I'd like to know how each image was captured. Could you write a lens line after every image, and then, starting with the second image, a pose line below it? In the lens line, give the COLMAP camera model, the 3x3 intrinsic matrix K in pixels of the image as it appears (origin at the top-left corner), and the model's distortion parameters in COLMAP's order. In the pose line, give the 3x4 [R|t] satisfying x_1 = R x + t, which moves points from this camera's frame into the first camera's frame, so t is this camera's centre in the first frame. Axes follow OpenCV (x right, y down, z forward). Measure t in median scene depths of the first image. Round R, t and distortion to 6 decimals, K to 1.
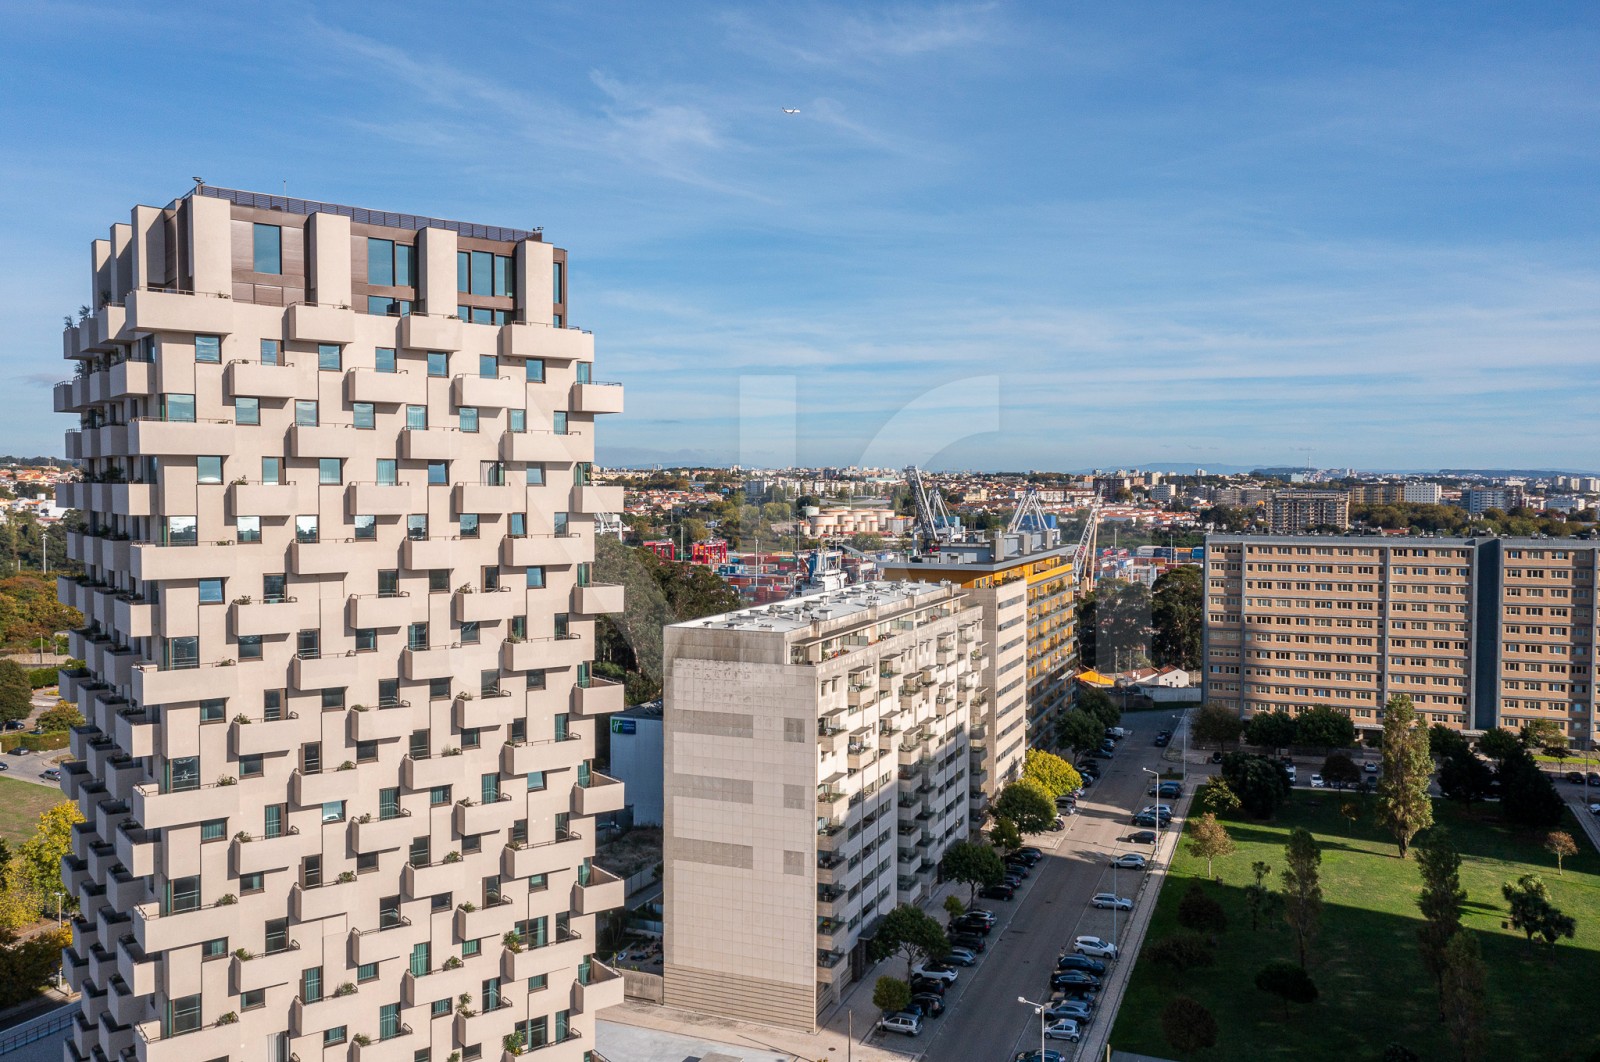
lens RADIAL K [[1274.8, 0, 796.1], [0, 1274.8, 539.9], [0, 0, 1]] dist [0.012654, 0.013782]
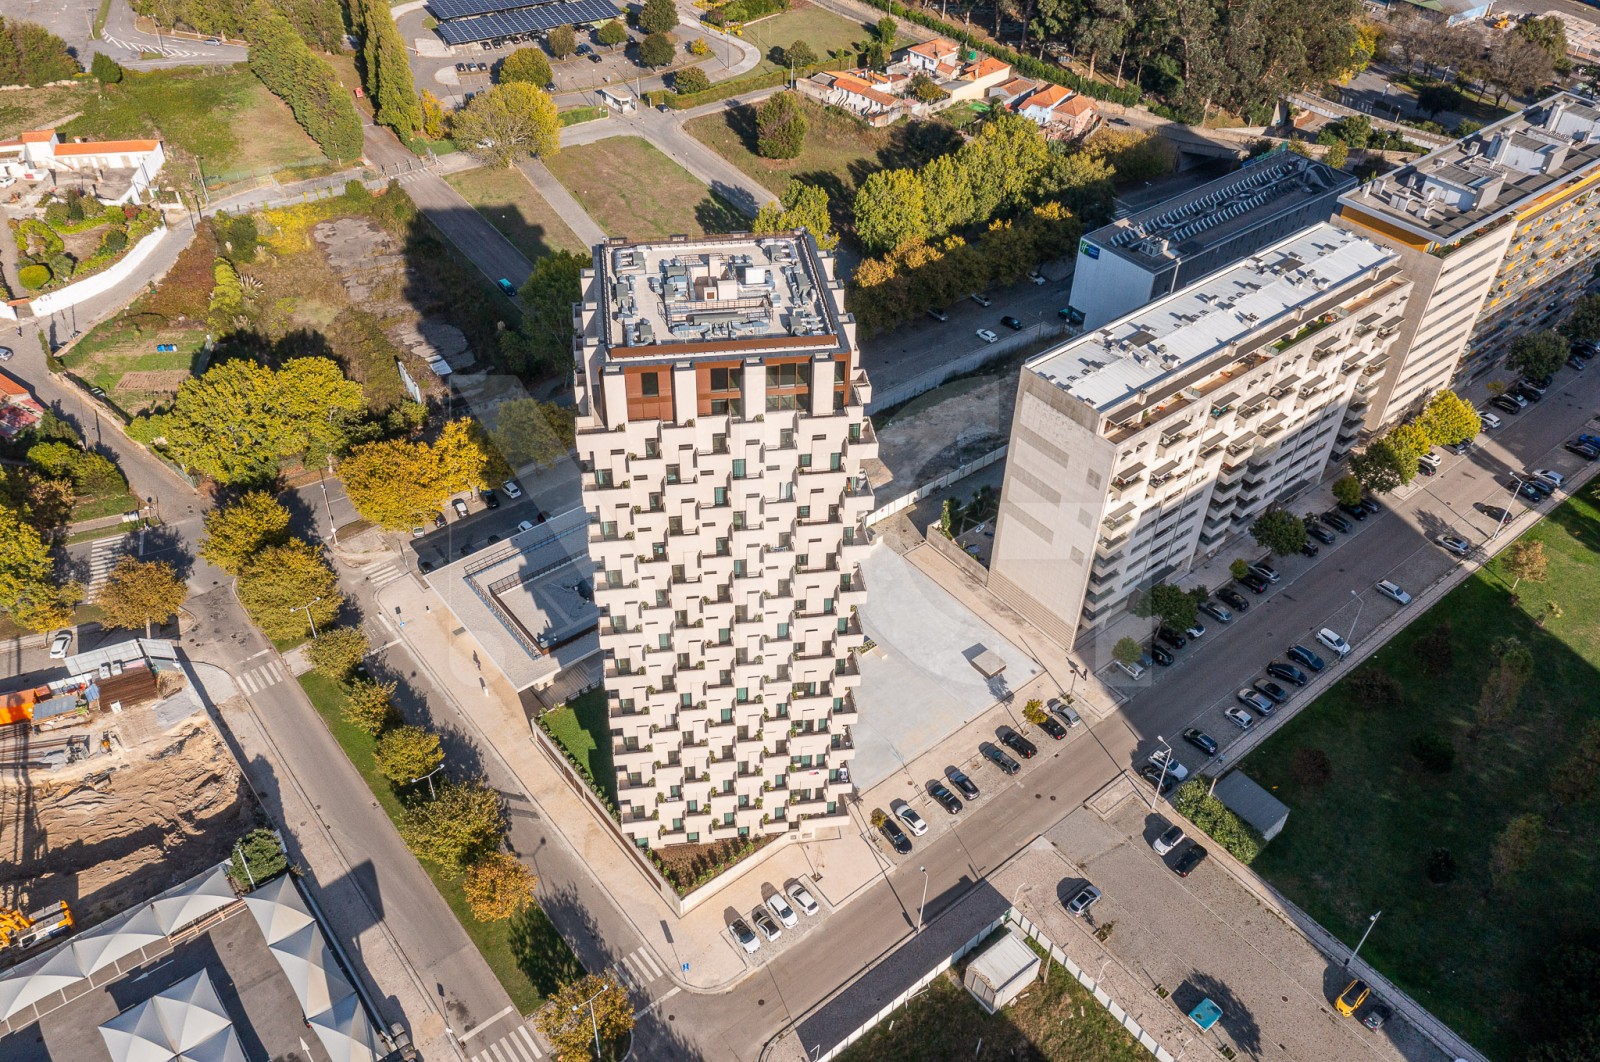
lens RADIAL K [[1274.8, 0, 796.1], [0, 1274.8, 539.9], [0, 0, 1]] dist [0.012654, 0.013782]
pose [[0.875819, 0.324622, -0.357158, 0.149651], [-0.035761, 0.781622, 0.622726, -0.413124], [0.481313, -0.532623, 0.696168, -0.053909]]
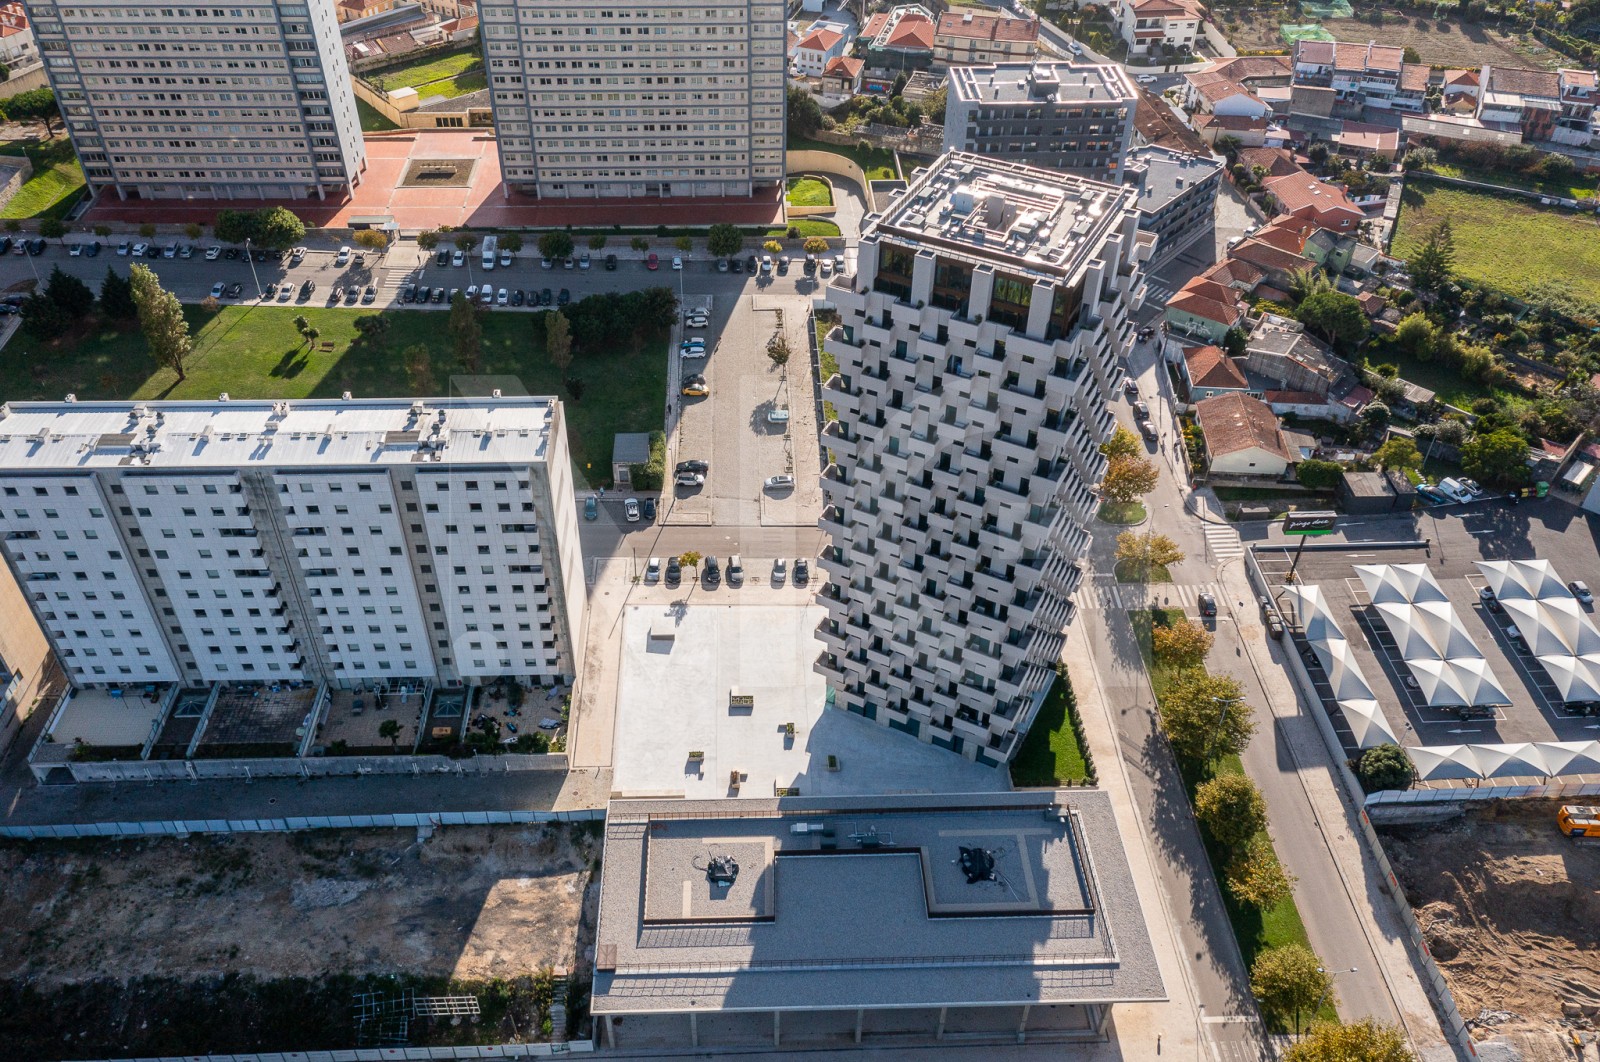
lens RADIAL K [[1268.1, 0, 763.9], [0, 1268.1, 522.0], [0, 0, 1]] dist [0.011239, 0.008678]
pose [[-0.411198, -0.589486, 0.695286, -0.719279], [0.034173, 0.752250, 0.657991, -0.448205], [-0.910905, 0.294324, -0.289179, 0.844434]]
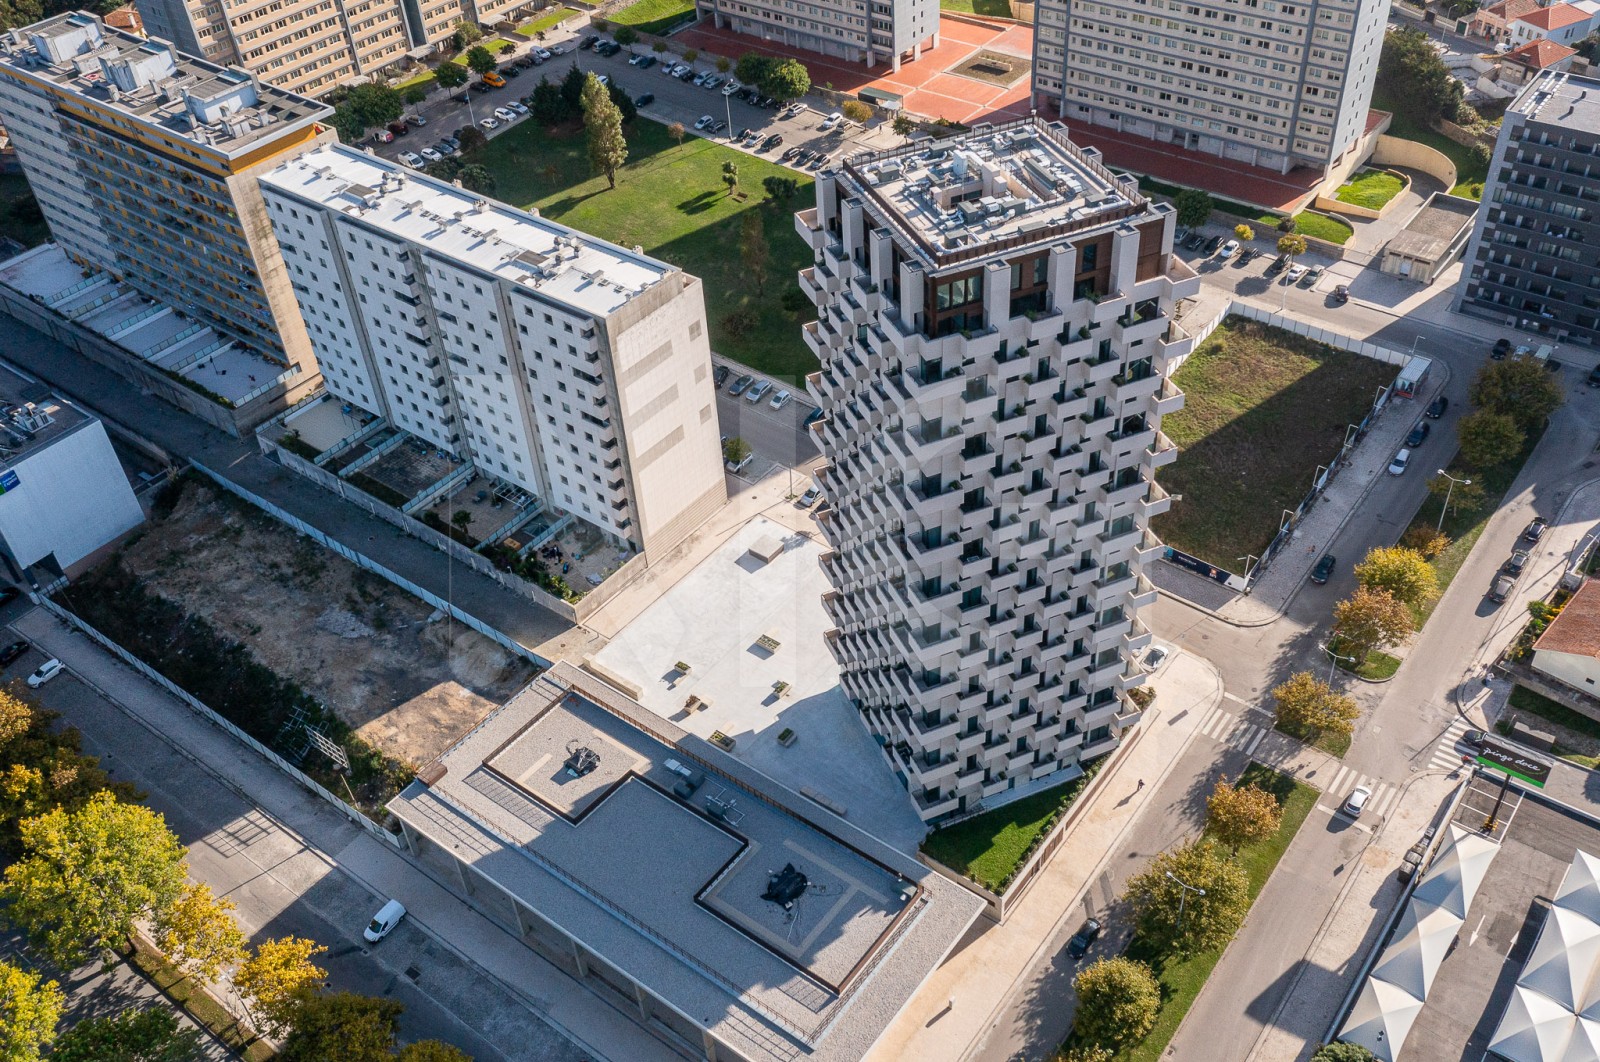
lens RADIAL K [[1435.5, 0, 843.0], [0, 1435.5, 525.2], [0, 0, 1]] dist [-0.001237, 0.034905]
pose [[0.240715, -0.639461, 0.730168, -0.799699], [0.085343, 0.763319, 0.640359, -0.426301], [-0.966836, -0.091829, 0.238316, 0.342999]]
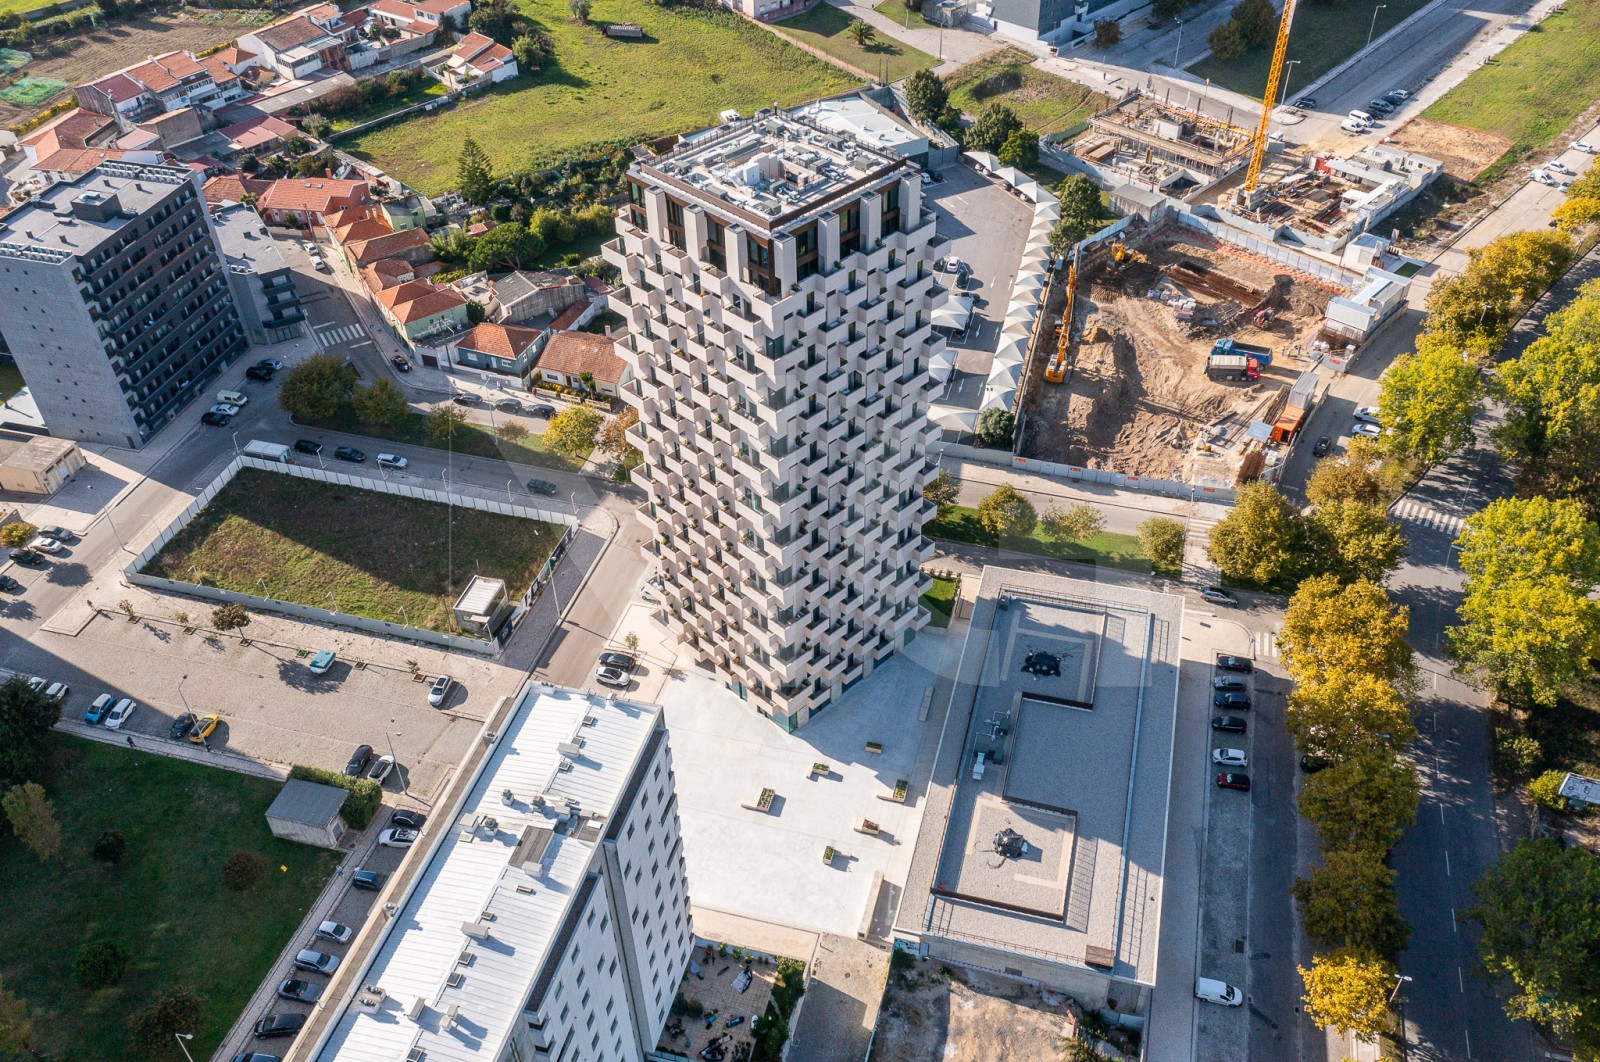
lens RADIAL K [[1330.3, 0, 800.0], [0, 1330.3, 531.0], [0, 0, 1]] dist [0.016324, 0.007962]
pose [[-0.991436, 0.096425, -0.088073, -0.093957], [0.012493, 0.741342, 0.671011, -0.461131], [0.129995, 0.664164, -0.736198, 1.167905]]
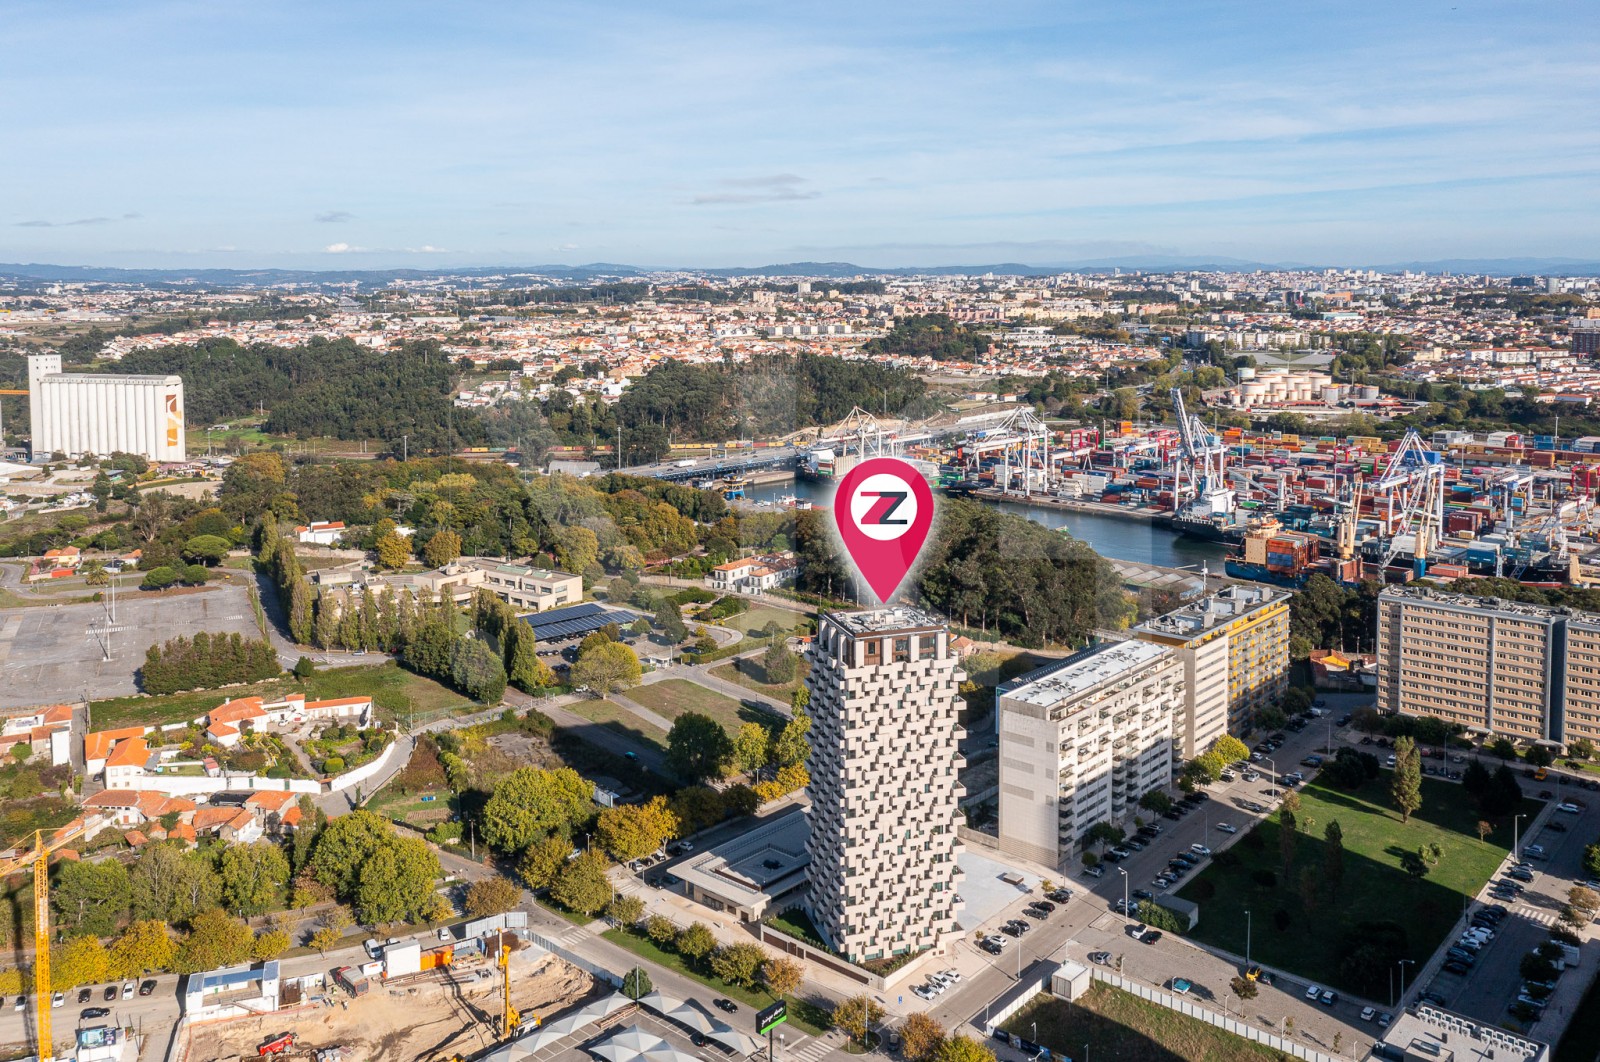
lens RADIAL K [[1329.7, 0, 804.9], [0, 1329.7, 399.9], [0, 0, 1]] dist [0.020052, 0.011826]
pose [[0.943984, 0.018533, -0.329471, 0.266337], [-0.002734, 0.998827, 0.048352, -0.441879], [0.329981, -0.044743, 0.942927, -1.062013]]
